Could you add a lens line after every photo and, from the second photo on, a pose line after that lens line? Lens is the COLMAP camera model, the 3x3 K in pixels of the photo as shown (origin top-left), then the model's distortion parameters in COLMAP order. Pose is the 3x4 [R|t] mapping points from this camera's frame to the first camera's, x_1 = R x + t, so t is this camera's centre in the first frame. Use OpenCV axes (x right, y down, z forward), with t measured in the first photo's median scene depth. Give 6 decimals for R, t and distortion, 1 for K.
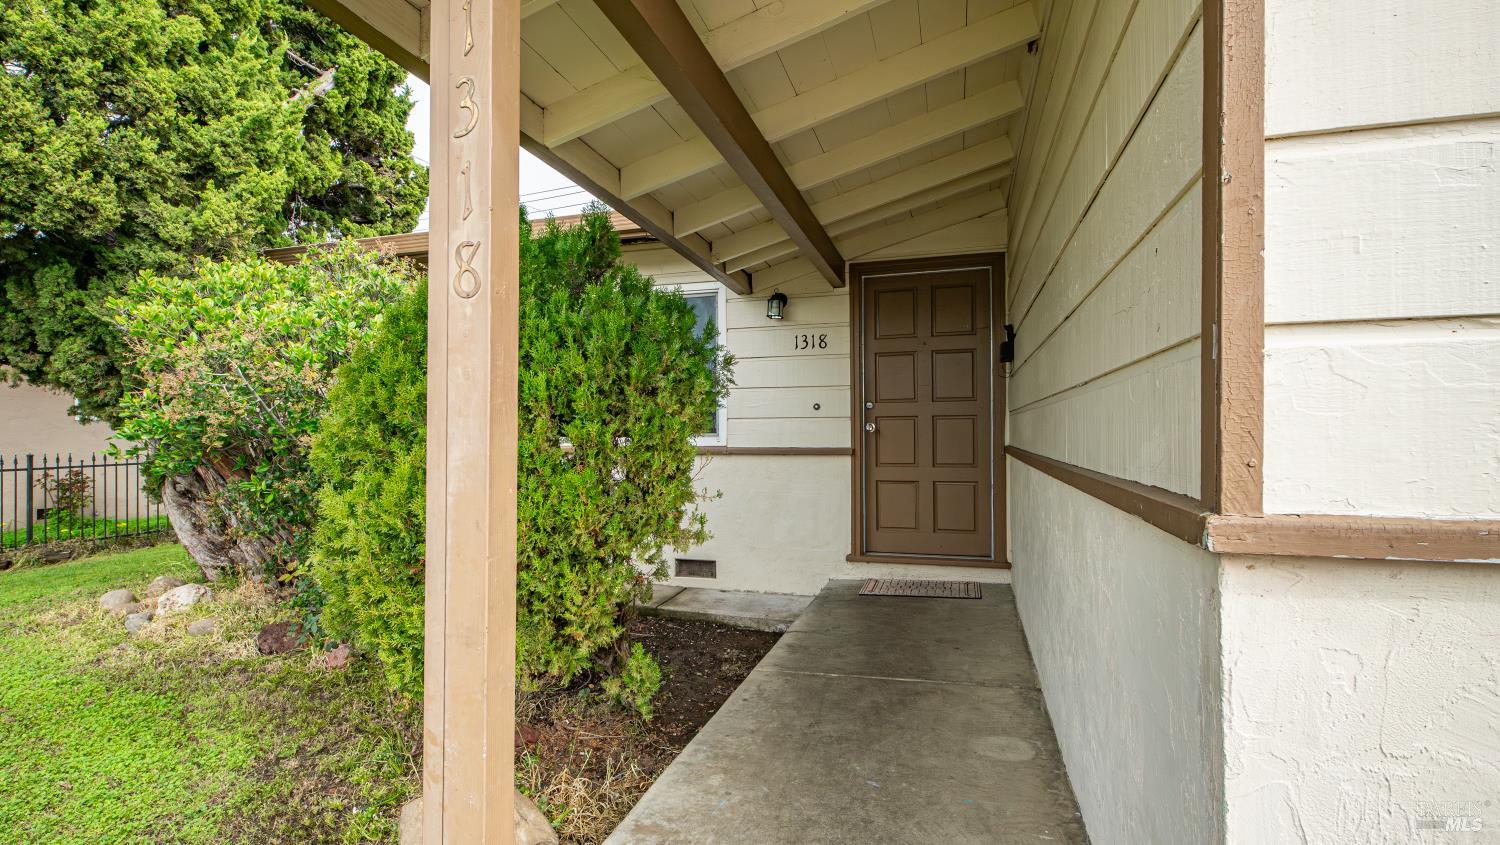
lens RADIAL K [[679.4, 0, 756.8], [0, 679.4, 433.6], [0, 0, 1]] dist [0.009512, -0.005063]
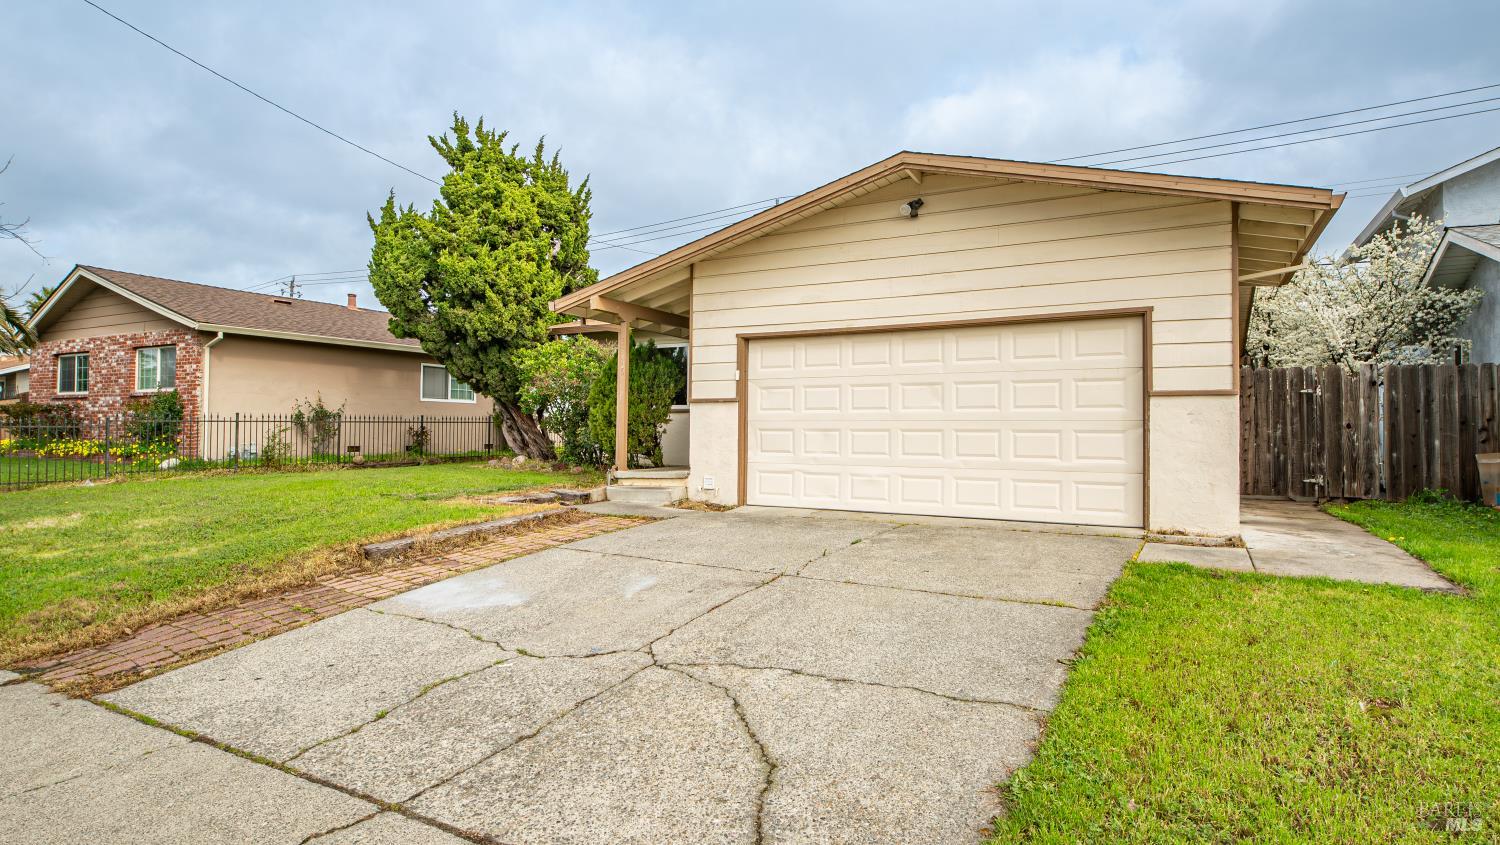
lens RADIAL K [[786.8, 0, 753.0], [0, 786.8, 414.0], [0, 0, 1]] dist [0.022373, -0.002394]
pose [[0.977813, 0.005263, -0.209414, 0.869062], [-0.009737, 0.999746, -0.020340, 0.122875], [0.209254, 0.021928, 0.977615, -2.224654]]
